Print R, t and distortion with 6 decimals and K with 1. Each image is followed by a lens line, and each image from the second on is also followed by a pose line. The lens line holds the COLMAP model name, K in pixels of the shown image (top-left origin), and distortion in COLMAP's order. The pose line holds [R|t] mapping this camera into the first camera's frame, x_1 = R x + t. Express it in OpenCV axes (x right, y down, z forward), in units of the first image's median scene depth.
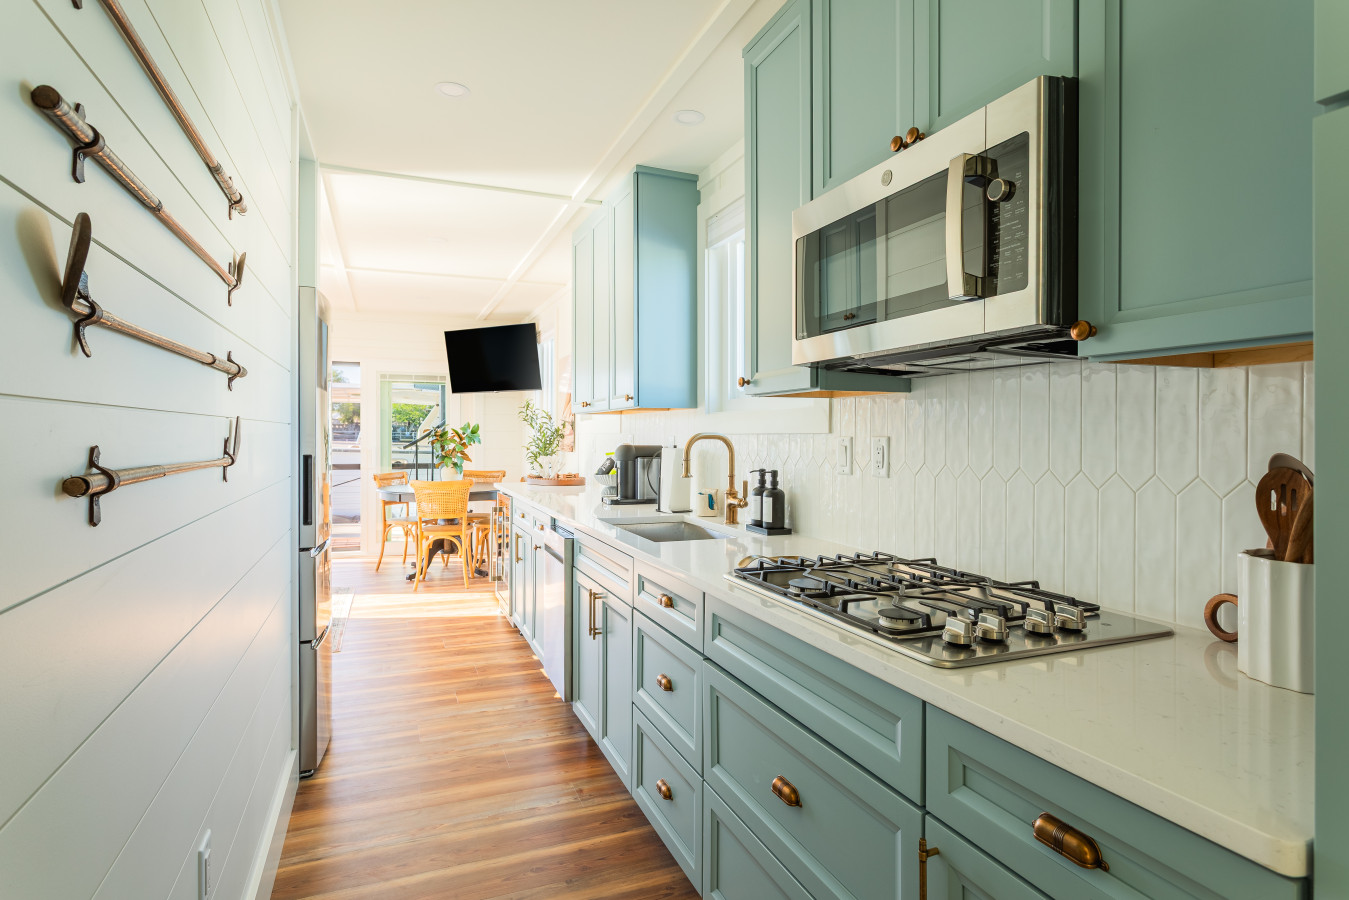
lens RADIAL K [[720.1, 0, 676.2], [0, 720.1, 440.8], [0, 0, 1]] dist [-0.001300, -0.000021]
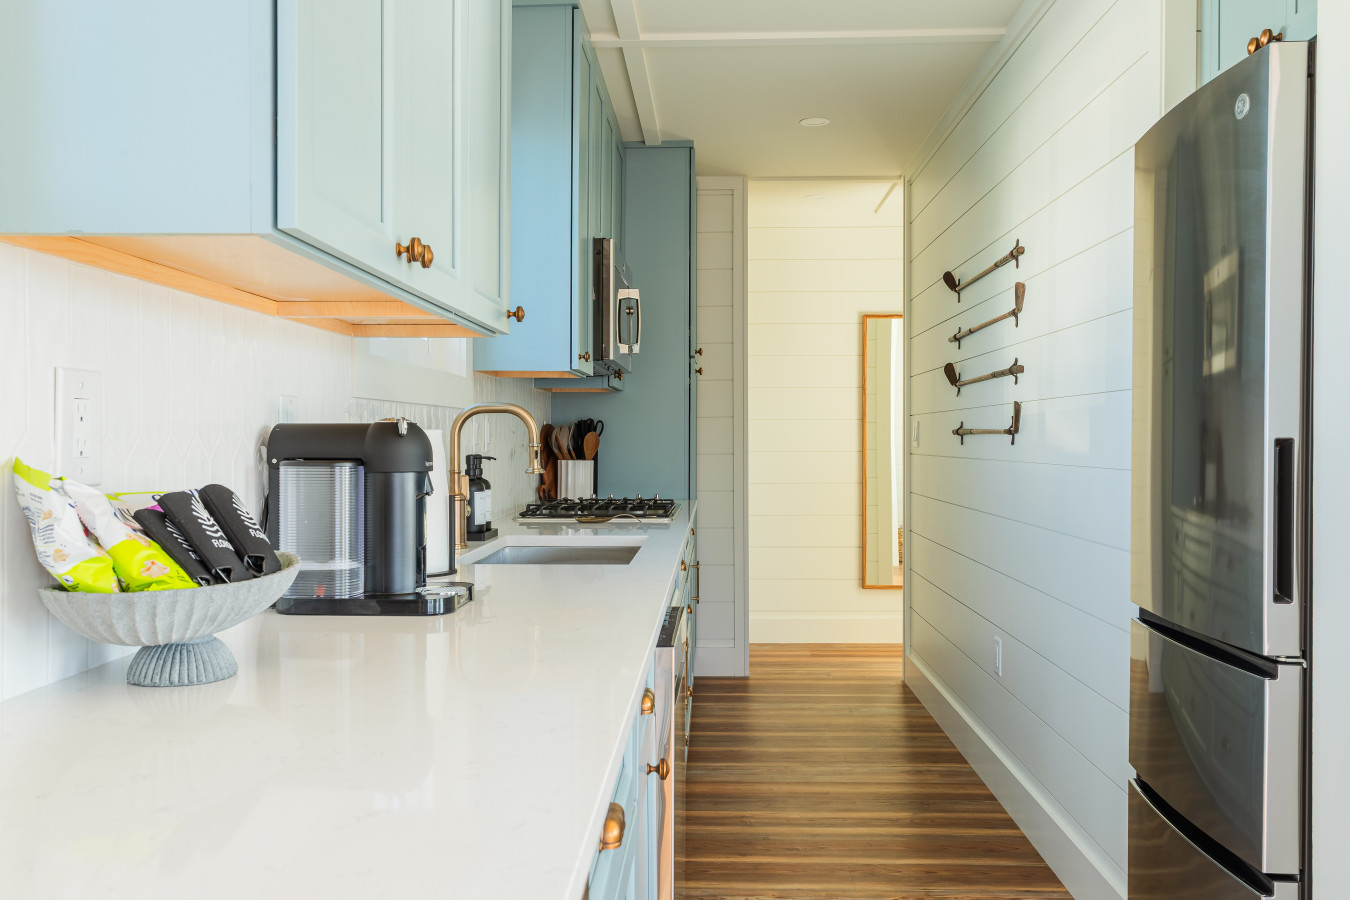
lens RADIAL K [[1059.2, 0, 677.2], [0, 1059.2, 446.1], [0, 0, 1]] dist [0.001229, -0.000102]
pose [[-0.912246, -0.009264, 0.409539, -0.647120], [-0.000496, 0.999768, 0.021511, 0.007110], [-0.409643, 0.019420, -0.912039, 2.407725]]
